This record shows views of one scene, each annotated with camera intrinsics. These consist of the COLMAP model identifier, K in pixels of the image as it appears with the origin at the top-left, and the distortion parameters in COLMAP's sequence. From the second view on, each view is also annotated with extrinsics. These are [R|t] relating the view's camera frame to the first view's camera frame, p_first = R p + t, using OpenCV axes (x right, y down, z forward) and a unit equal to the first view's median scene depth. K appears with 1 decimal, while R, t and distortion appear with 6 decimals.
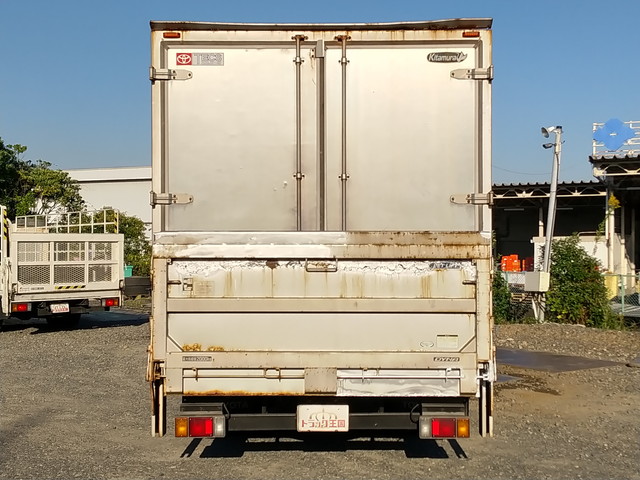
lens RADIAL K [[604.8, 0, 320.0], [0, 604.8, 240.0], [0, 0, 1]] dist [0.006833, -0.002072]
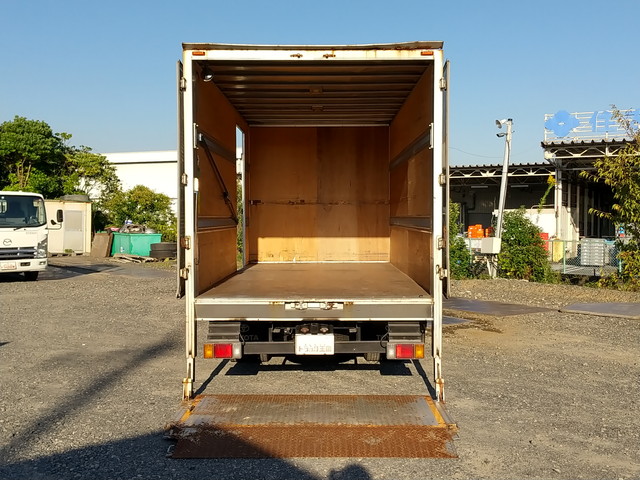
lens RADIAL K [[604.8, 0, 320.0], [0, 604.8, 240.0], [0, 0, 1]] dist [0.006833, -0.002072]
pose [[0.999940, 0.000067, -0.010983, 0.023384], [0.000366, 0.999225, 0.039355, 0.009074], [0.010977, -0.039356, 0.999165, -0.239545]]
